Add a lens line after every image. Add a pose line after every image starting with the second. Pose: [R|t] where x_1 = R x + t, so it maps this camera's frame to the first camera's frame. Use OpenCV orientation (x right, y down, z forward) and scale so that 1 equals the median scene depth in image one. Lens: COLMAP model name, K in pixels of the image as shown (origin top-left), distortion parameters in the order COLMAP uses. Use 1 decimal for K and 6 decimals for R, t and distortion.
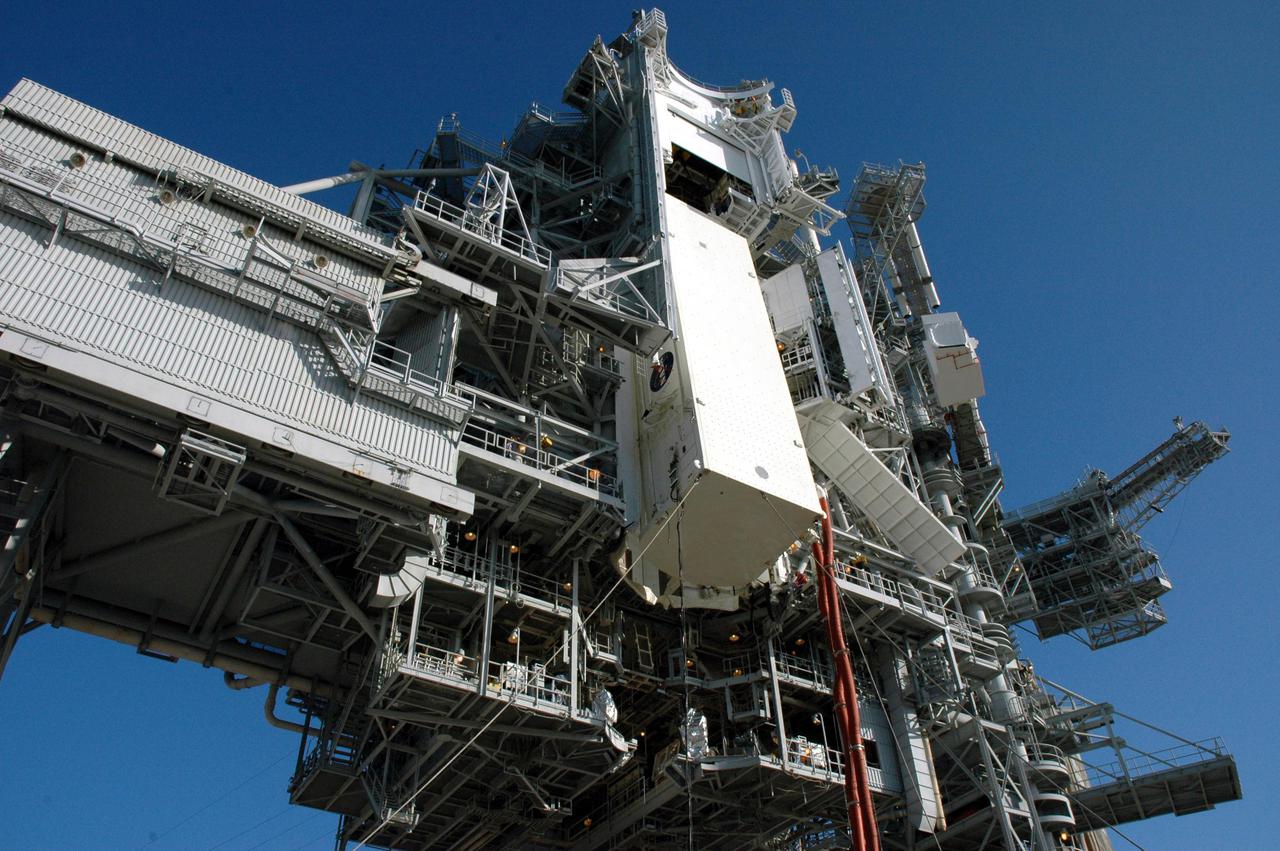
lens RADIAL K [[994.1, 0, 640.0], [0, 994.1, 425.5], [0, 0, 1]] dist [-0.169707, 0.131452]
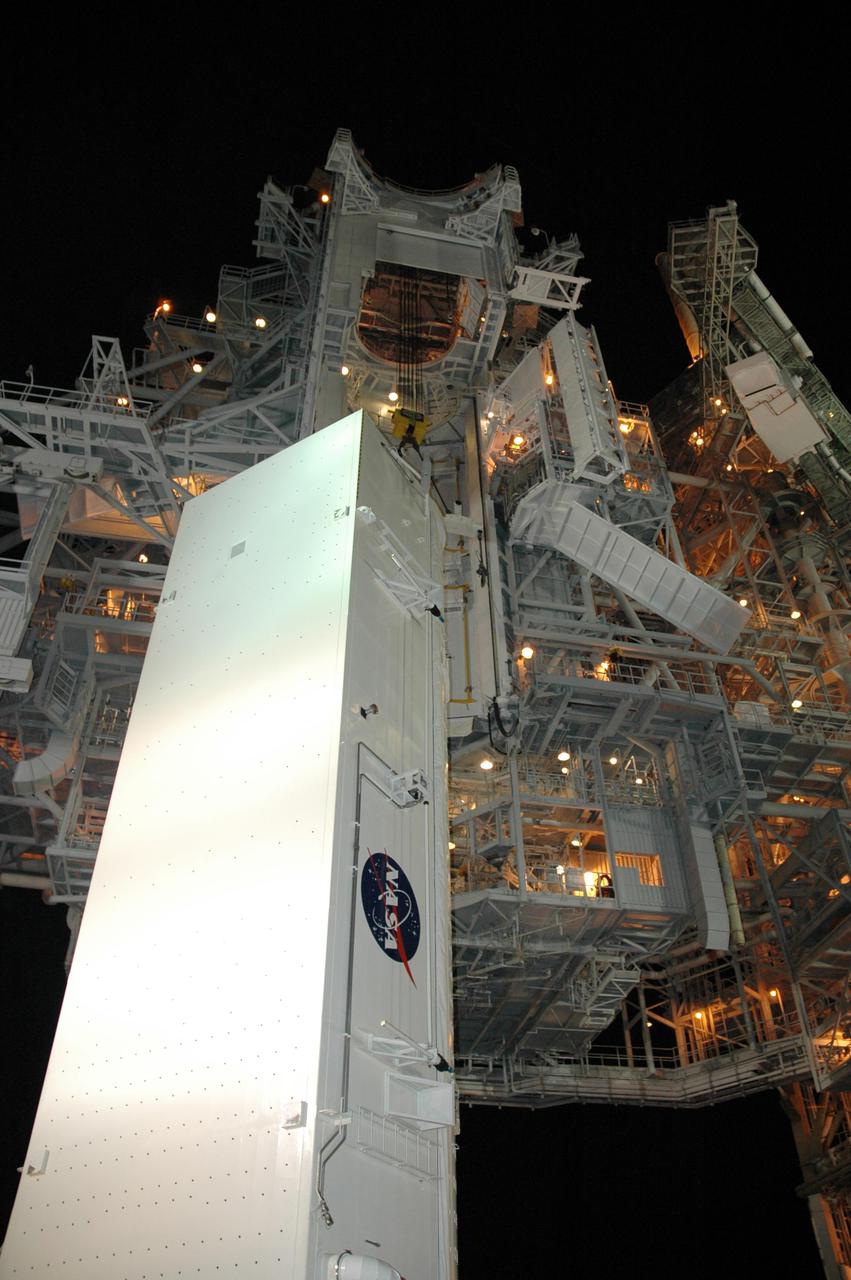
lens RADIAL K [[994.1, 0, 425.5], [0, 994.1, 640.0], [0, 0, 1]] dist [-0.169707, 0.131452]
pose [[0.936249, -0.216741, -0.276518, 0.346330], [0.224749, 0.974413, -0.002800, 0.103186], [0.270049, -0.059526, 0.961005, 0.133176]]
